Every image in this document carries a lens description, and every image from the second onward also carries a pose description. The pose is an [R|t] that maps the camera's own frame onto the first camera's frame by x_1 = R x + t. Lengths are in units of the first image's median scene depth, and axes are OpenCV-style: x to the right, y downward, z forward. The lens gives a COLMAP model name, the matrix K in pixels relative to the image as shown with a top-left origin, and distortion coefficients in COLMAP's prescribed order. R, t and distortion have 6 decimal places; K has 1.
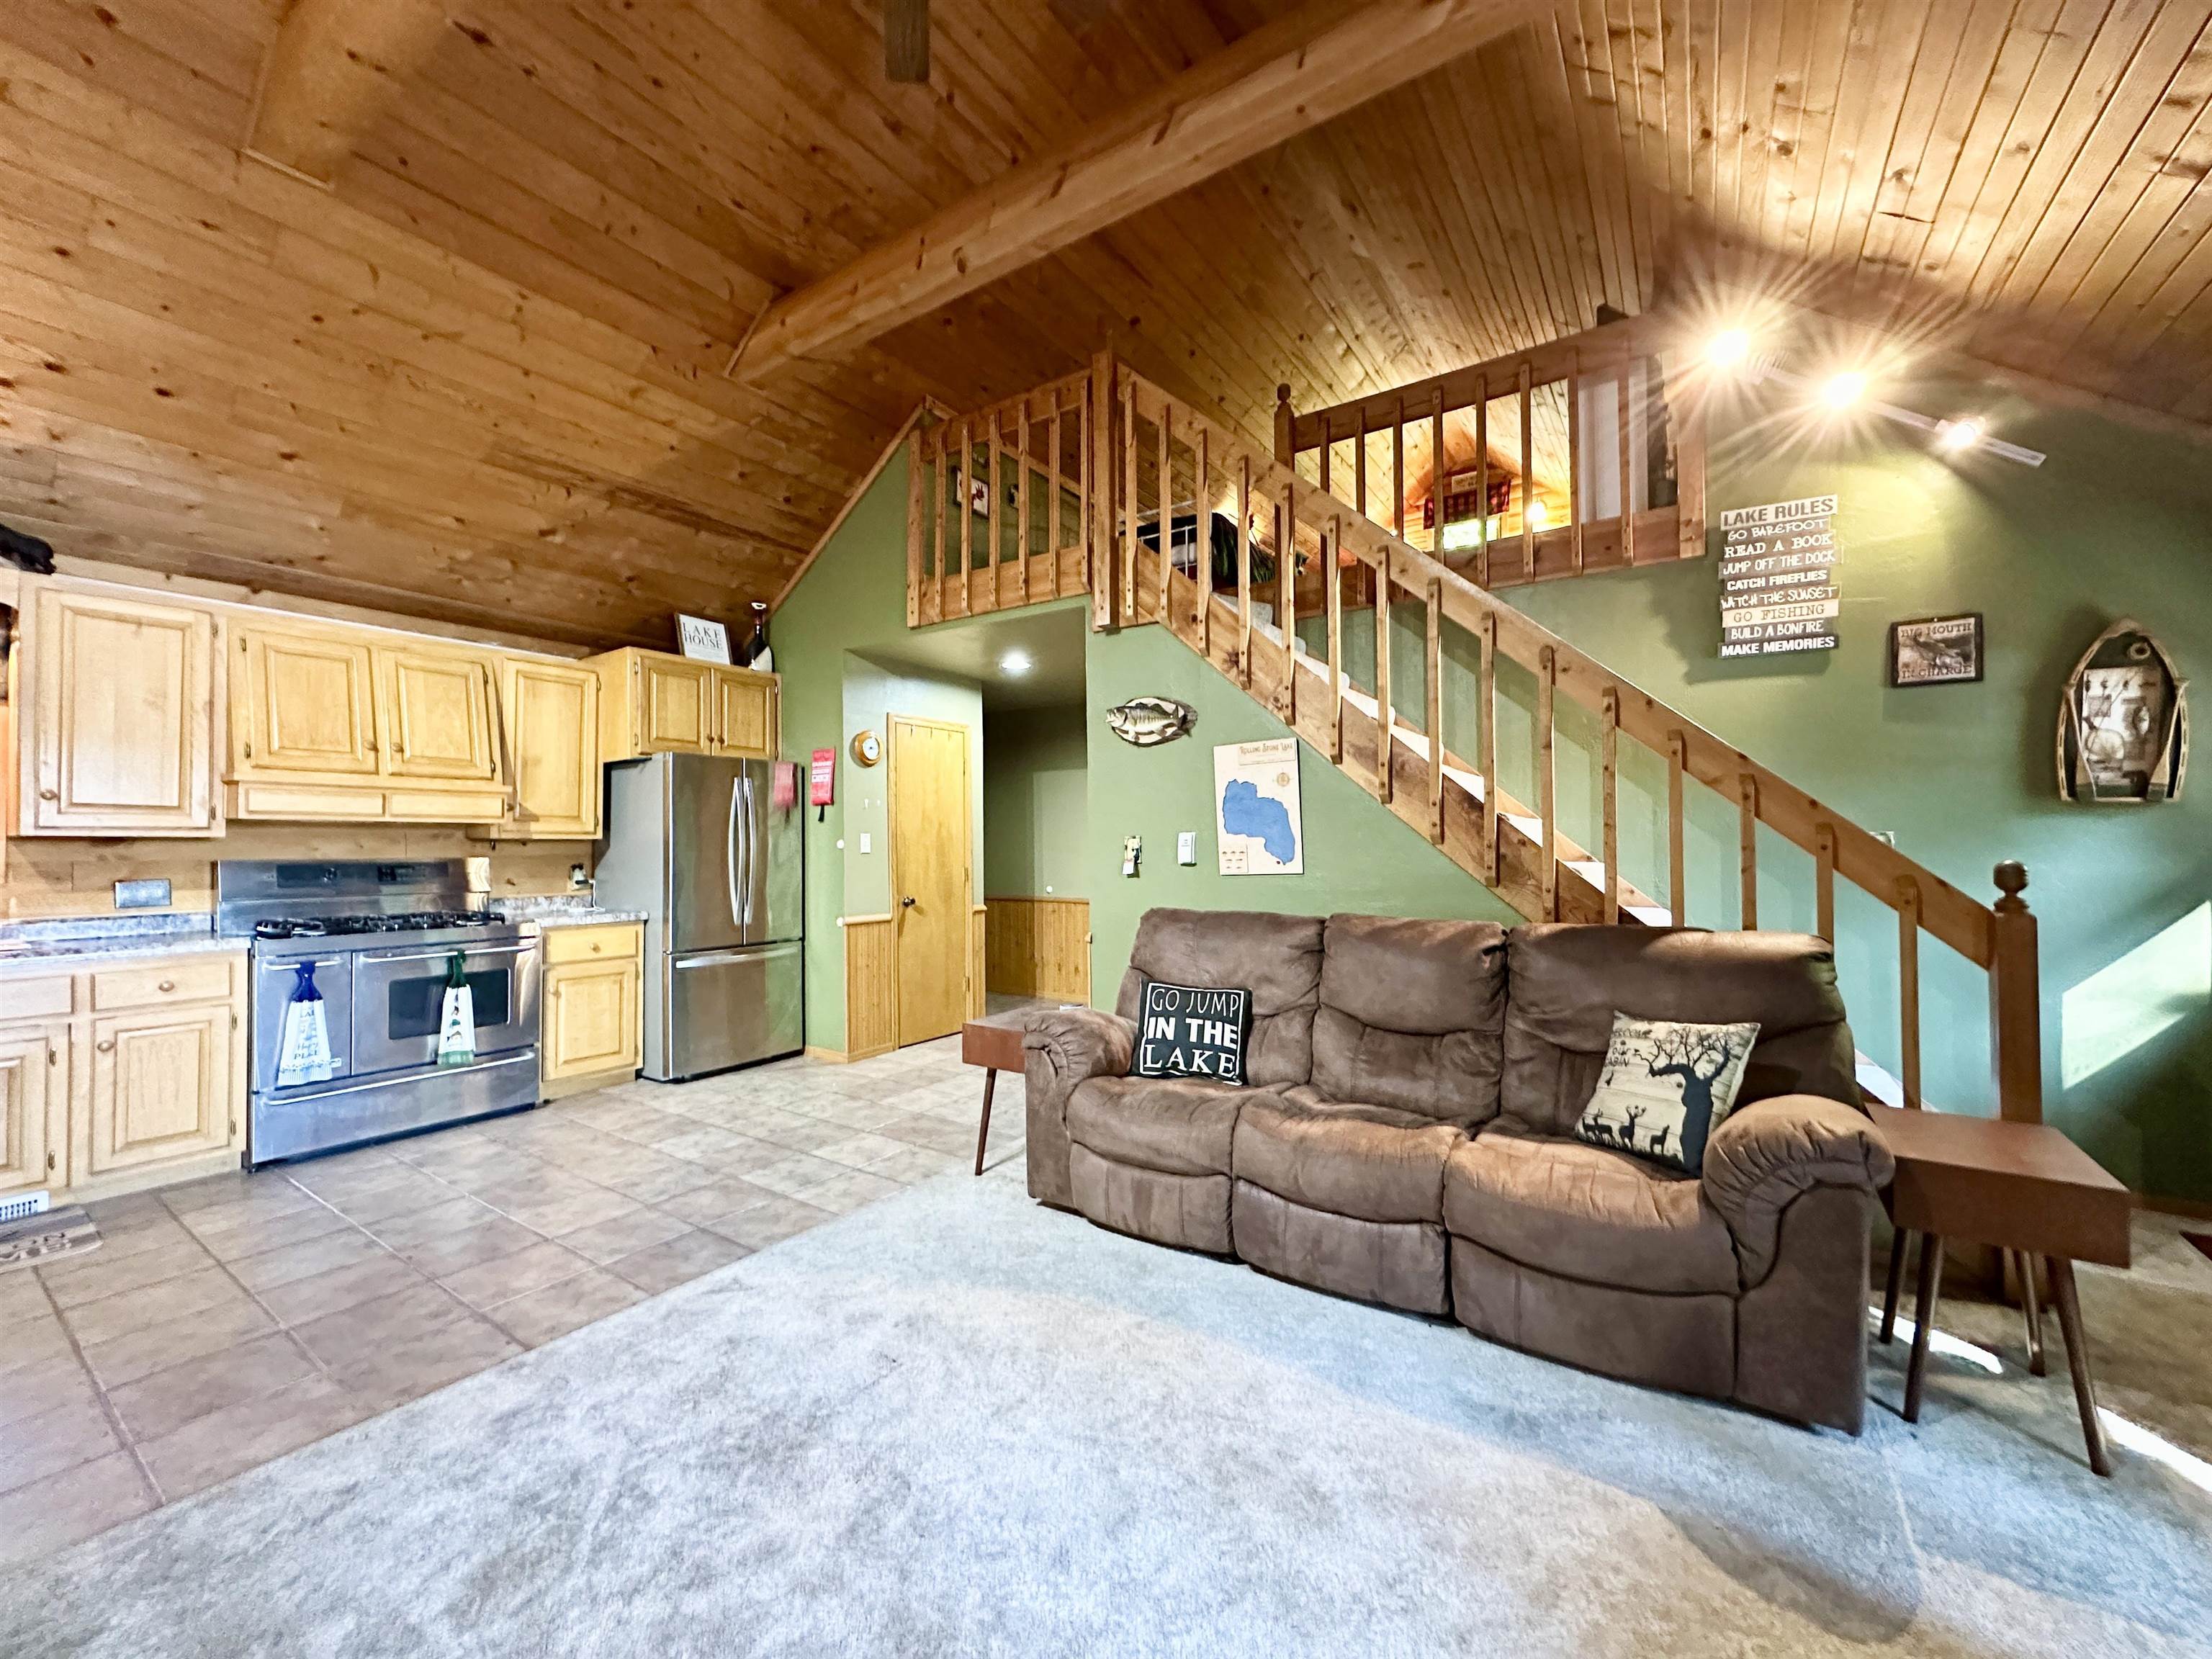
lens RADIAL K [[882.1, 0, 1108.0], [0, 882.1, 832.1], [0, 0, 1]] dist [-0.003052, 0.000552]
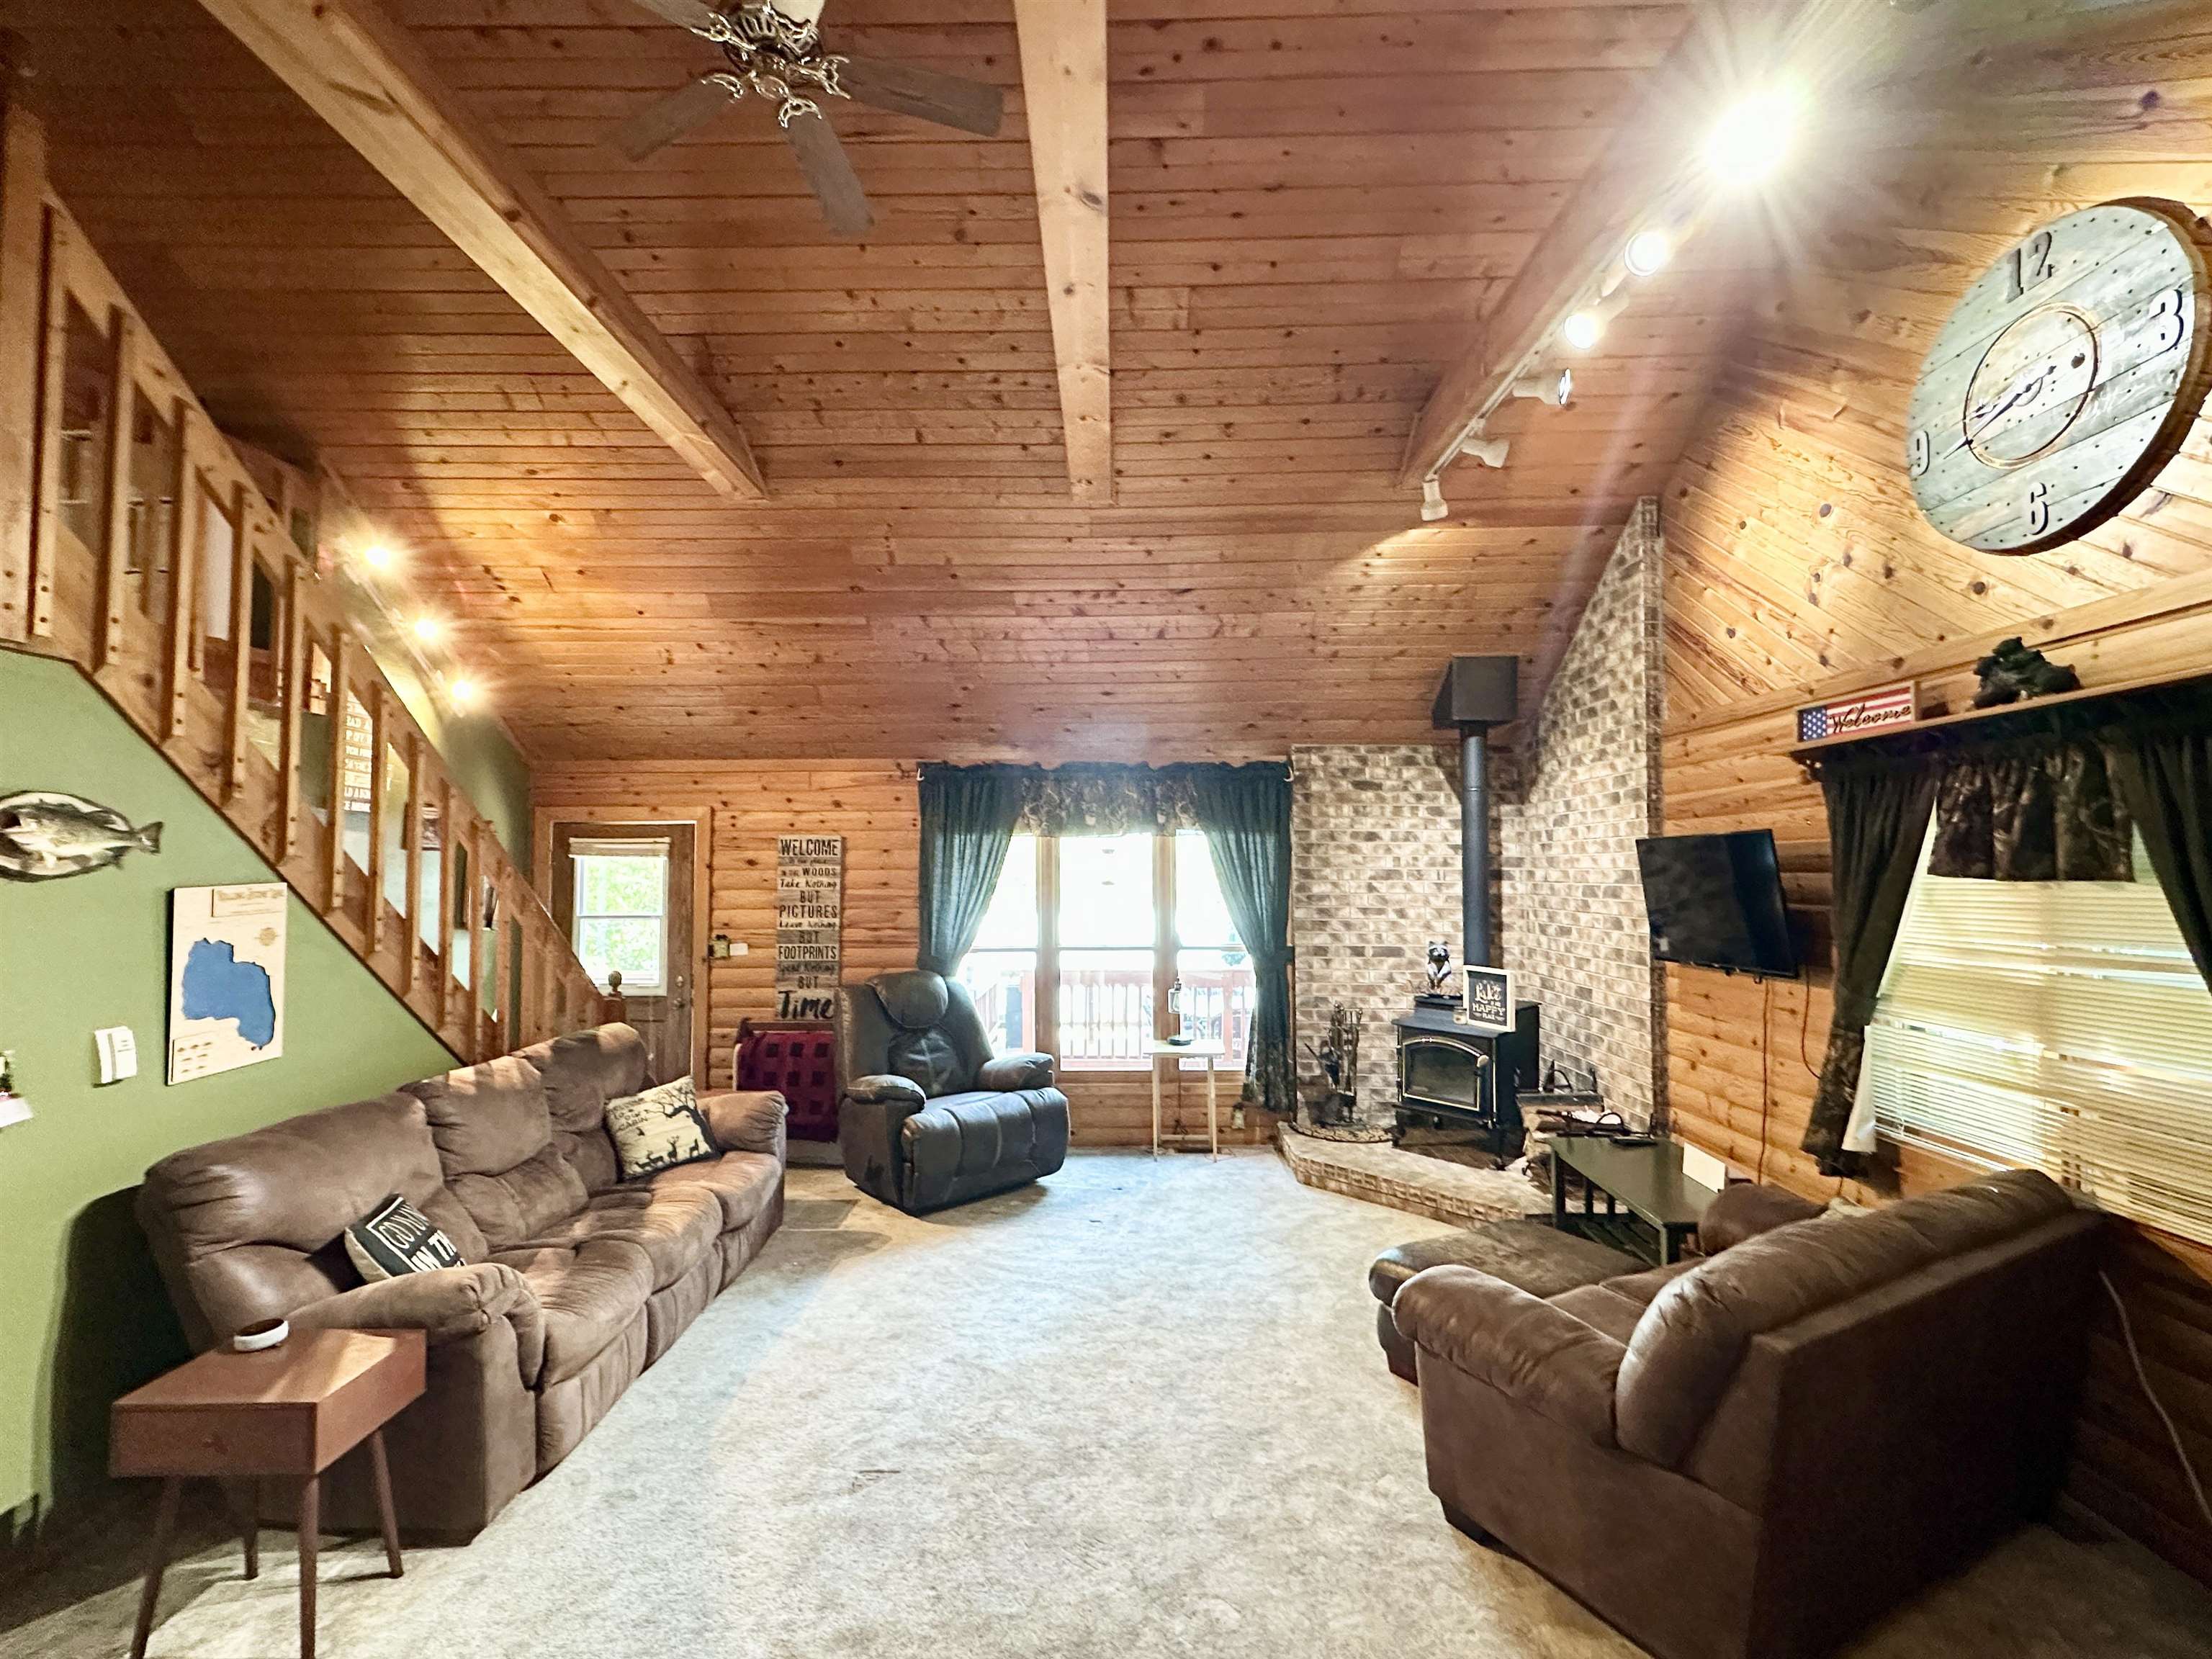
lens RADIAL K [[998.8, 0, 1107.9], [0, 998.8, 831.8], [0, 0, 1]] dist [-0.000862, 0.000214]
pose [[-0.552527, 0.039316, 0.832567, -0.862224], [-0.003470, 0.998770, -0.049468, -0.102710], [-0.833488, -0.030221, -0.551710, 0.818024]]
